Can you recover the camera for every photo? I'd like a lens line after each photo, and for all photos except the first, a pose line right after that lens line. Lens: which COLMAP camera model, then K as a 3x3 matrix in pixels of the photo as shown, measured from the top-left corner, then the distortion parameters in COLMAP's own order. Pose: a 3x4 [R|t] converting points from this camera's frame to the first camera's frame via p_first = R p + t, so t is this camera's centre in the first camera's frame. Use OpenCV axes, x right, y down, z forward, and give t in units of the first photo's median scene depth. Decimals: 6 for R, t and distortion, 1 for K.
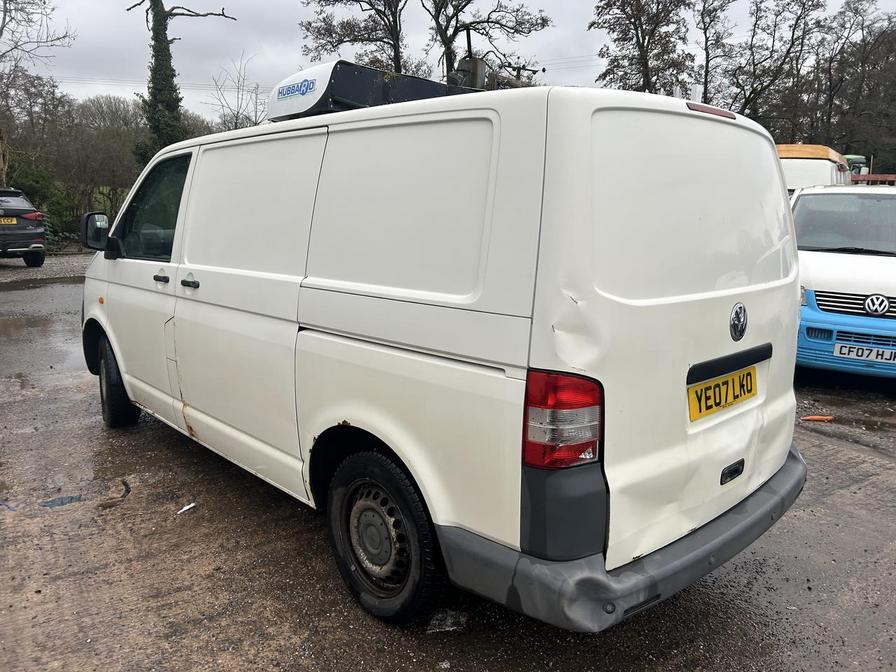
lens RADIAL K [[674.5, 0, 453.4], [0, 674.5, 337.2], [0, 0, 1]] dist [0.048637, -0.053075]
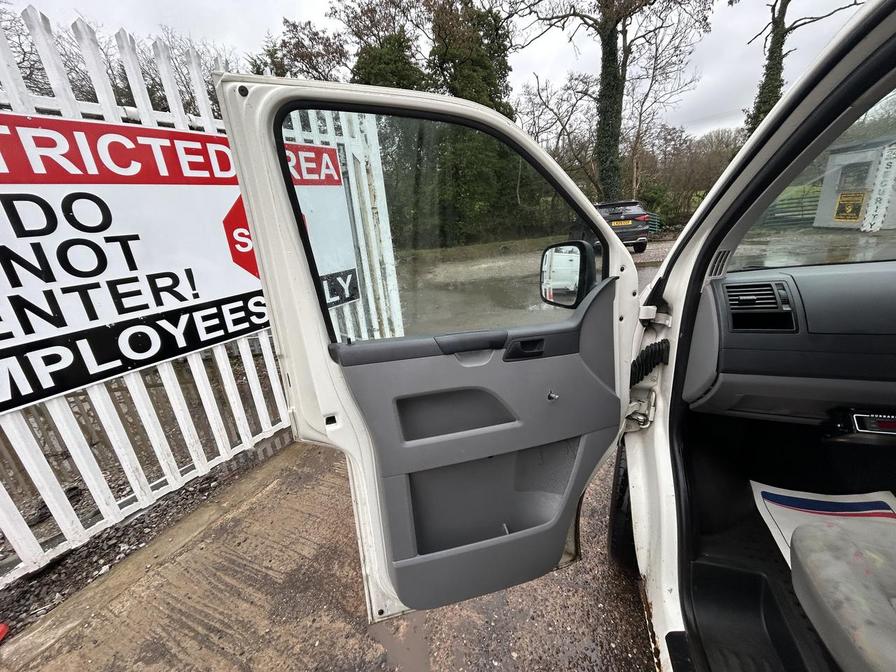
lens RADIAL K [[362.6, 0, 448.9], [0, 362.6, 336.2], [0, 0, 1]] dist [0.000439, -0.000232]
pose [[0.496126, 0.197603, -0.845466, -0.084458], [-0.066691, 0.979554, 0.189807, -0.036608], [0.865686, -0.037783, 0.499160, 0.178264]]
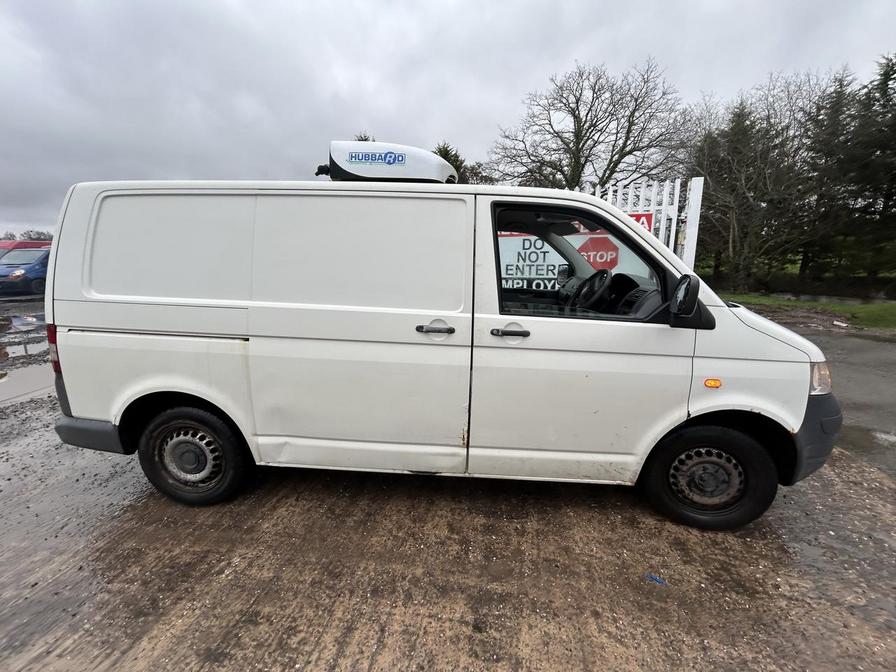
lens RADIAL K [[362.6, 0, 446.3], [0, 362.6, 336.1], [0, 0, 1]] dist [0.000439, -0.000232]
pose [[-0.725356, 0.112582, -0.679106, 0.071629], [-0.159583, 0.932158, 0.324984, -0.059667], [0.669621, 0.344103, -0.658180, 0.332896]]
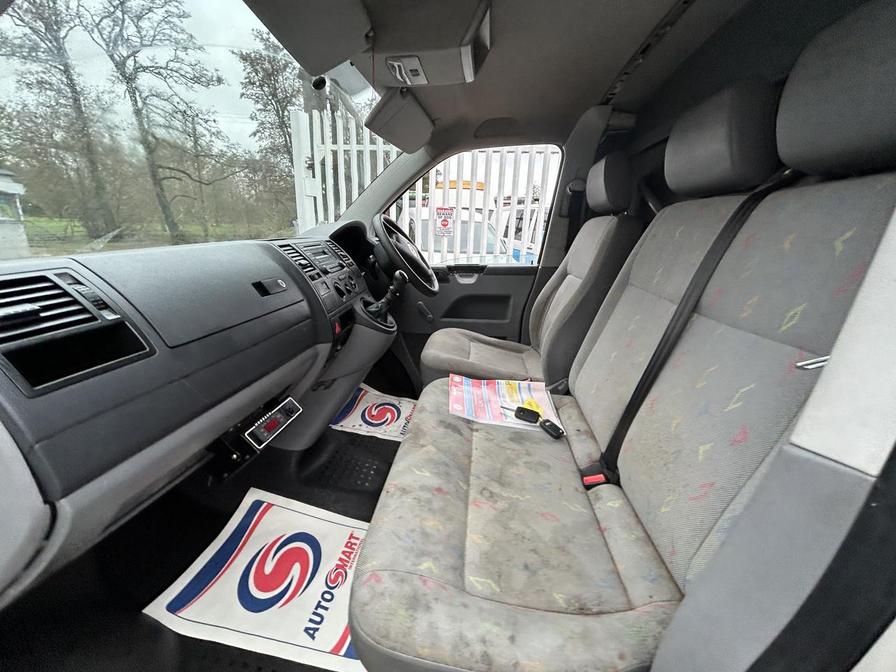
lens RADIAL K [[362.6, 0, 447.5], [0, 362.6, 337.9], [0, 0, 1]] dist [0.000439, -0.000232]
pose [[0.761207, -0.192365, 0.619323, -0.101977], [0.119606, 0.980255, 0.157465, -0.033752], [-0.637384, -0.045788, 0.769184, 0.207993]]
